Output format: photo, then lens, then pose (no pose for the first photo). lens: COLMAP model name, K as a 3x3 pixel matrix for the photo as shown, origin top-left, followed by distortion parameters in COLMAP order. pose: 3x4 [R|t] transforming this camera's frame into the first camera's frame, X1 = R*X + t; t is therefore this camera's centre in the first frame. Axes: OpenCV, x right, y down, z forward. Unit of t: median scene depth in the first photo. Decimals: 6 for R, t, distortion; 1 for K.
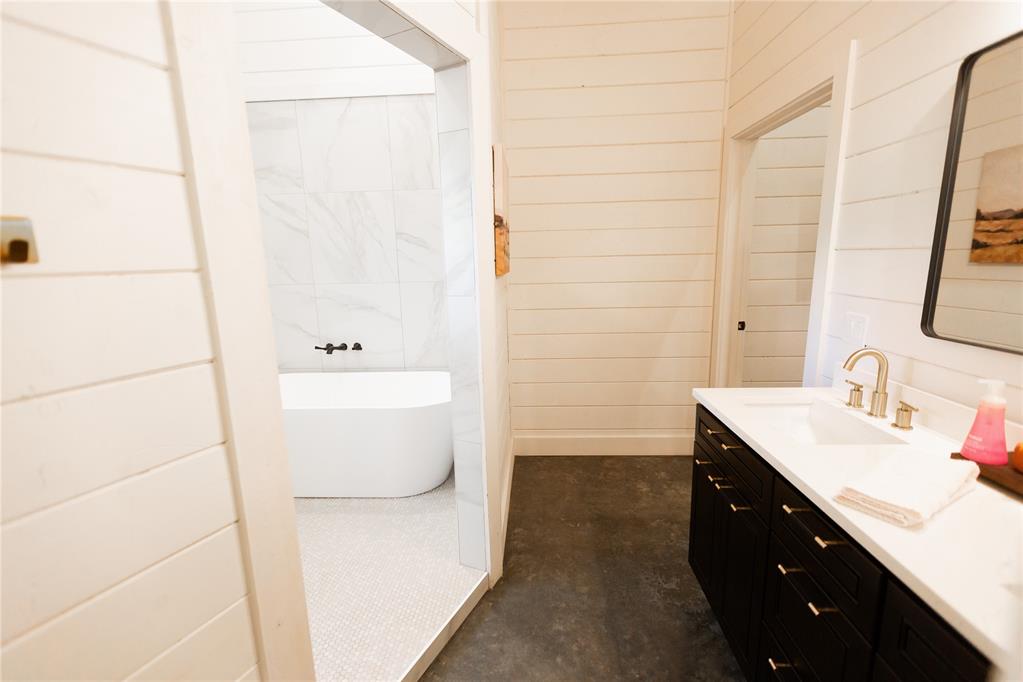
lens RADIAL K [[456.8, 0, 508.7], [0, 456.8, 345.3], [0, 0, 1]] dist [0.003820, -0.000770]
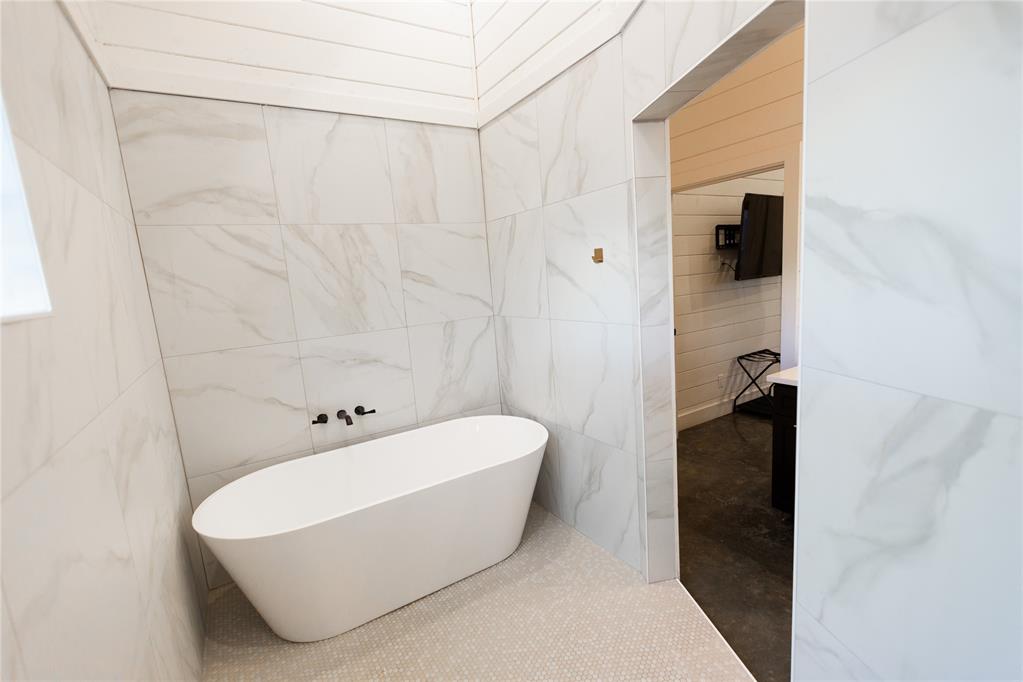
lens RADIAL K [[456.8, 0, 508.7], [0, 456.8, 345.3], [0, 0, 1]] dist [0.003820, -0.000770]
pose [[0.817645, -0.125702, 0.561832, -0.585256], [0.161782, 0.986717, -0.014680, -0.059848], [-0.552524, 0.102898, 0.827121, 0.176504]]
